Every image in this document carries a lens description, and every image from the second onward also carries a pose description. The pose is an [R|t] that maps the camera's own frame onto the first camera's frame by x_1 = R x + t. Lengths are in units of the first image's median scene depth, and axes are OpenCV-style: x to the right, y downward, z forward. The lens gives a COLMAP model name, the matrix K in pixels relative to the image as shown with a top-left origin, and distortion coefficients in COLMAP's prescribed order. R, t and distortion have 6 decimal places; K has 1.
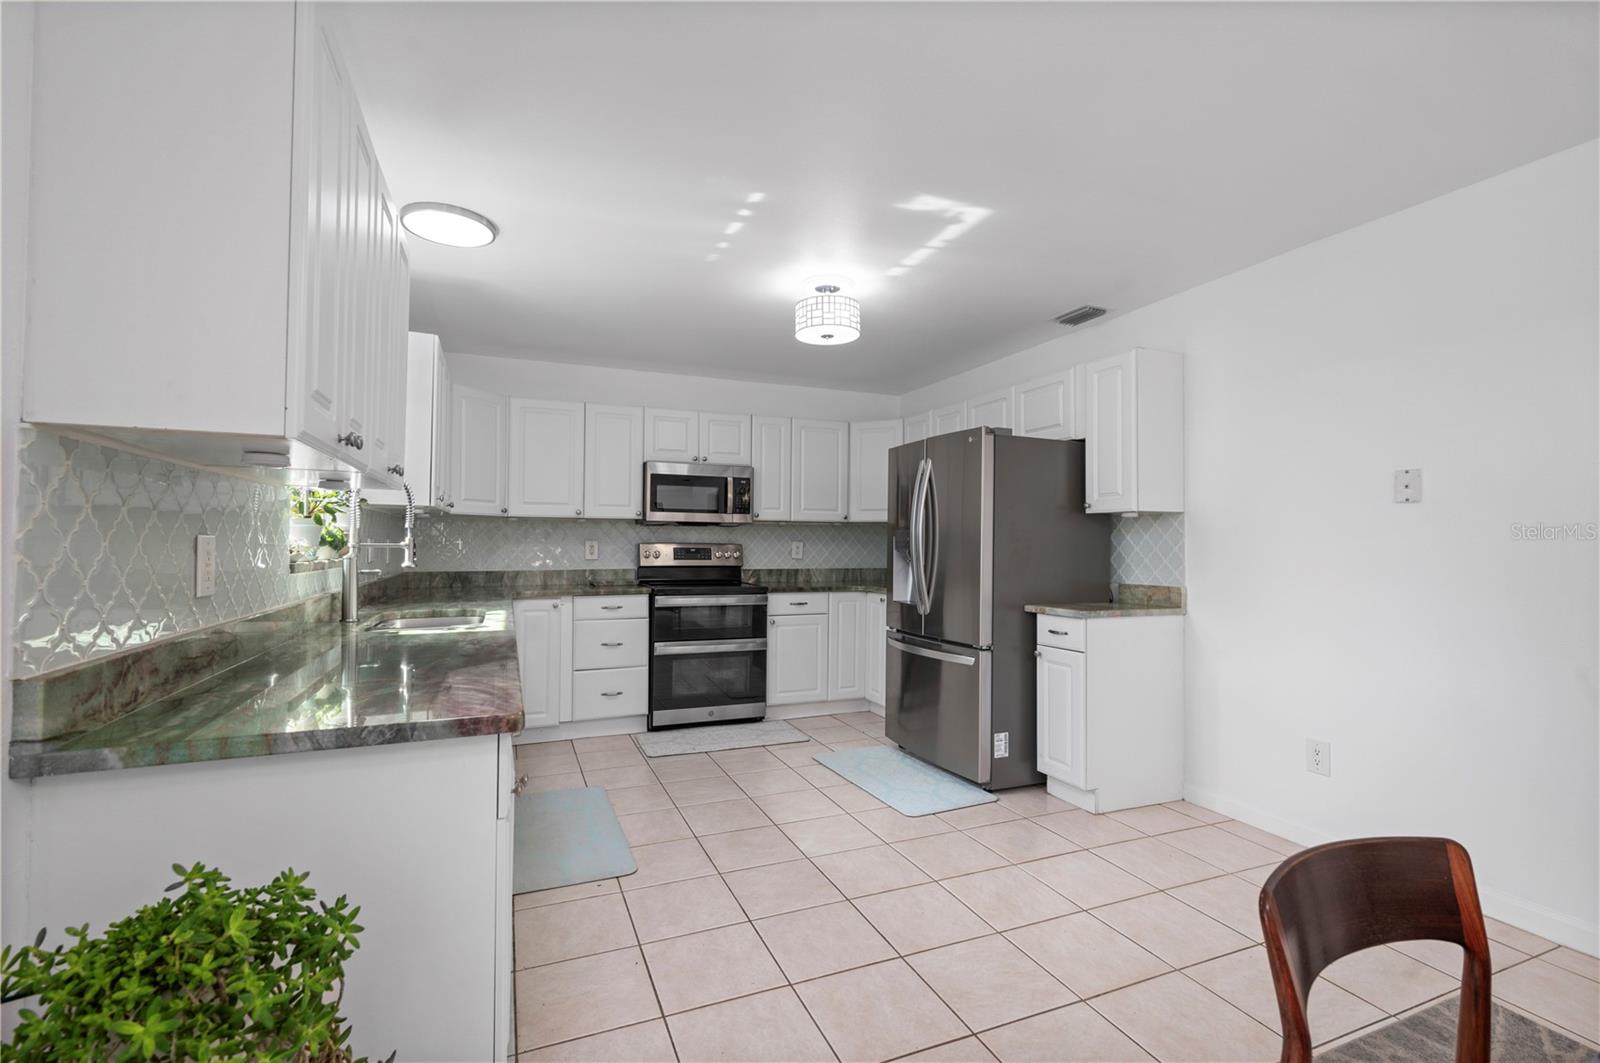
lens RADIAL K [[708.1, 0, 800.0], [0, 708.1, 531.5], [0, 0, 1]] dist [0.000336, 0.000060]
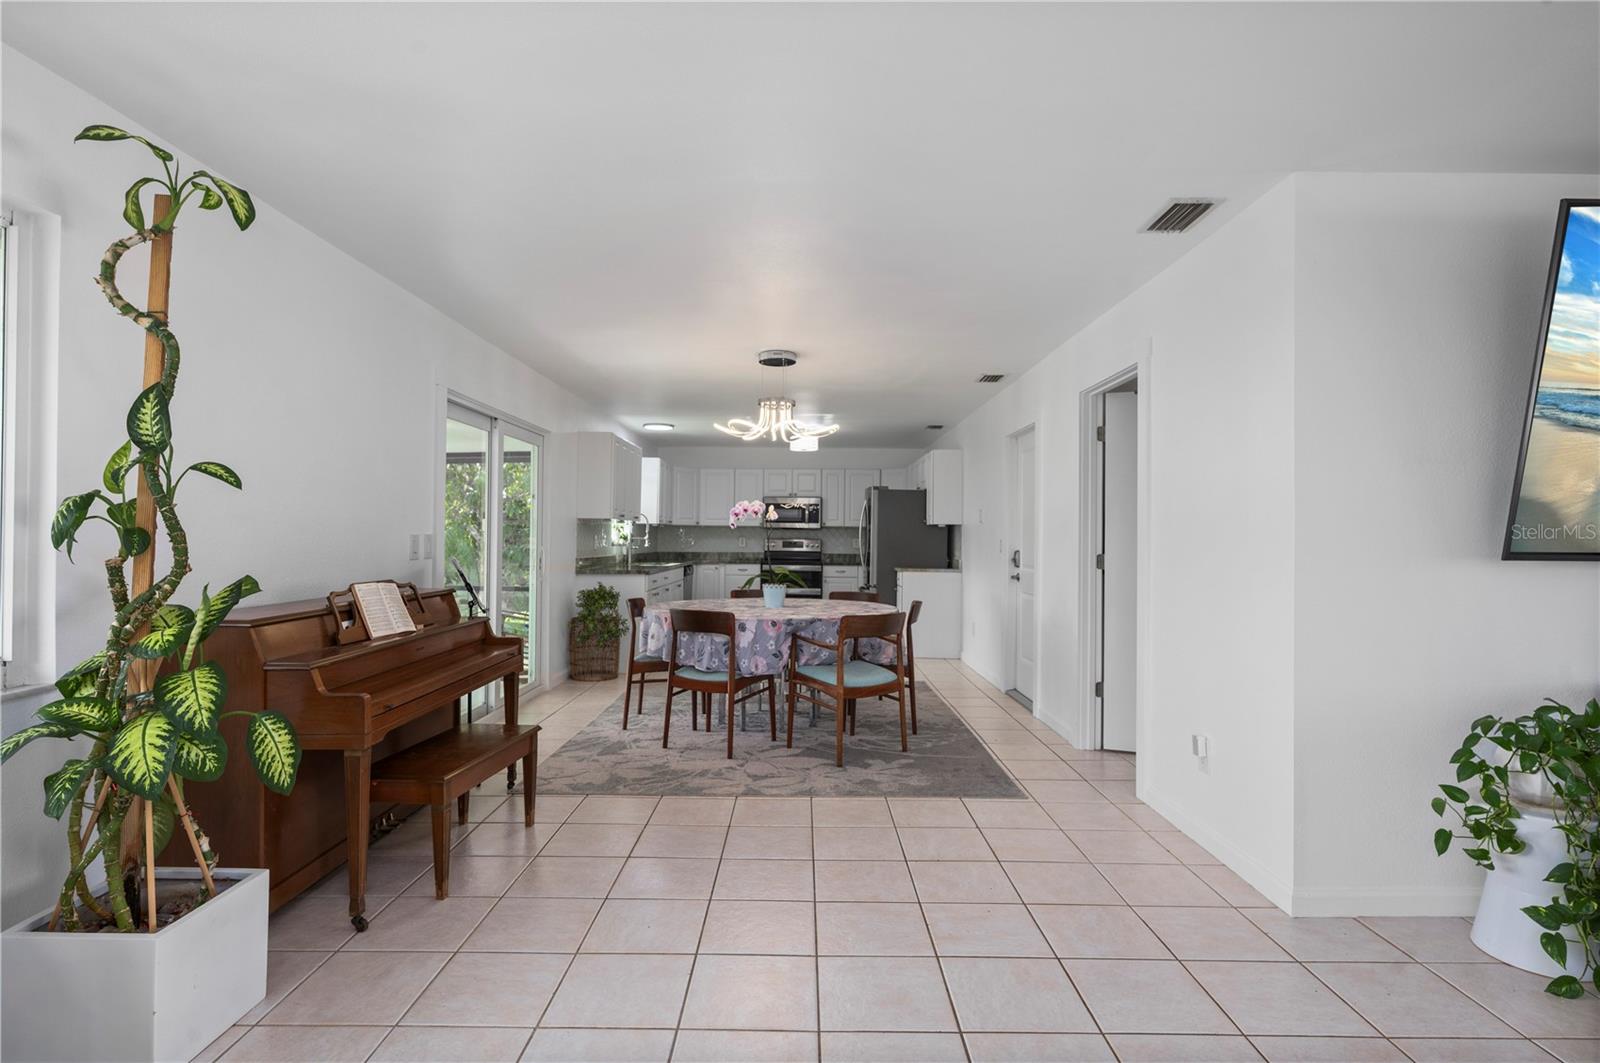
lens RADIAL K [[812.6, 0, 800.0], [0, 812.6, 531.5], [0, 0, 1]] dist [0.000240, 0.000003]
pose [[0.920996, 0.000307, -0.389572, 0.782046], [0.001502, 0.999989, 0.004339, -0.013538], [0.389570, -0.004581, 0.920986, -1.075773]]
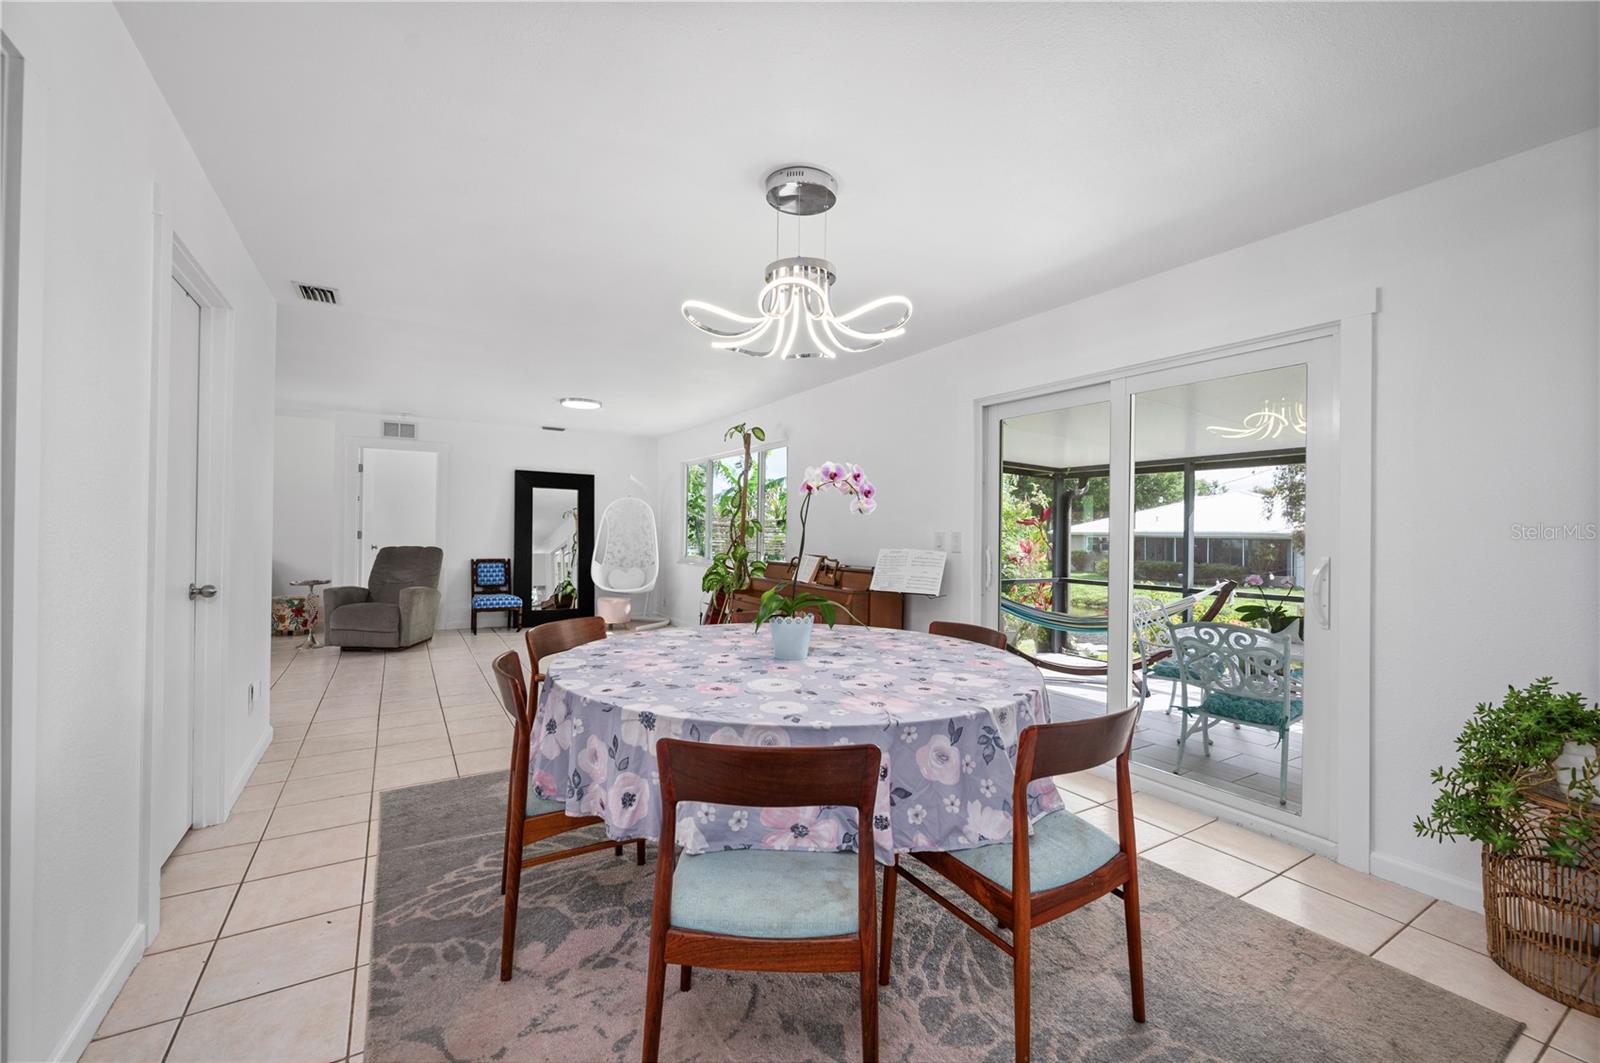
lens RADIAL K [[672.8, 0, 800.0], [0, 672.8, 531.5], [0, 0, 1]] dist [0.001036, 0.000233]
pose [[-0.989485, -0.017765, -0.143539, 0.361488], [-0.015675, 0.999754, -0.015678, 0.010769], [0.143783, -0.013263, -0.989520, 0.510042]]
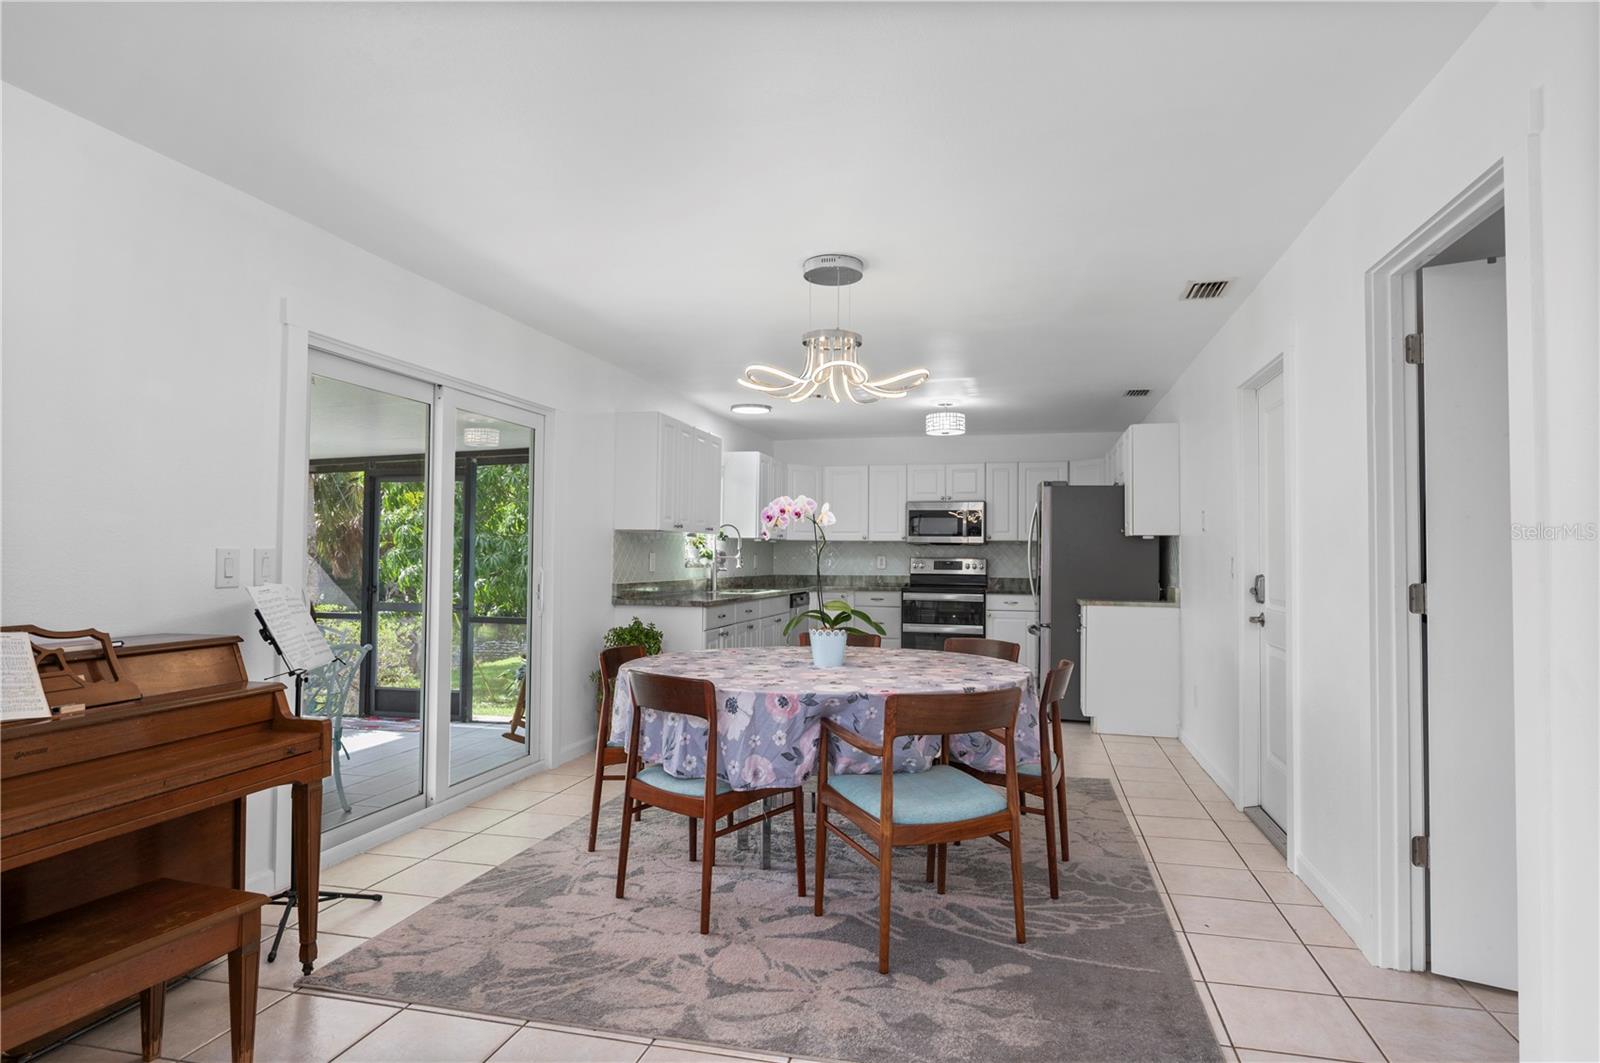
lens RADIAL K [[917.4, 0, 800.0], [0, 917.4, 531.5], [0, 0, 1]] dist [-0.000982, -0.000371]
pose [[0.804929, -0.015476, -0.593169, 0.762437], [0.006009, 0.999821, -0.017931, -0.005184], [0.593340, 0.010868, 0.804878, -0.690256]]
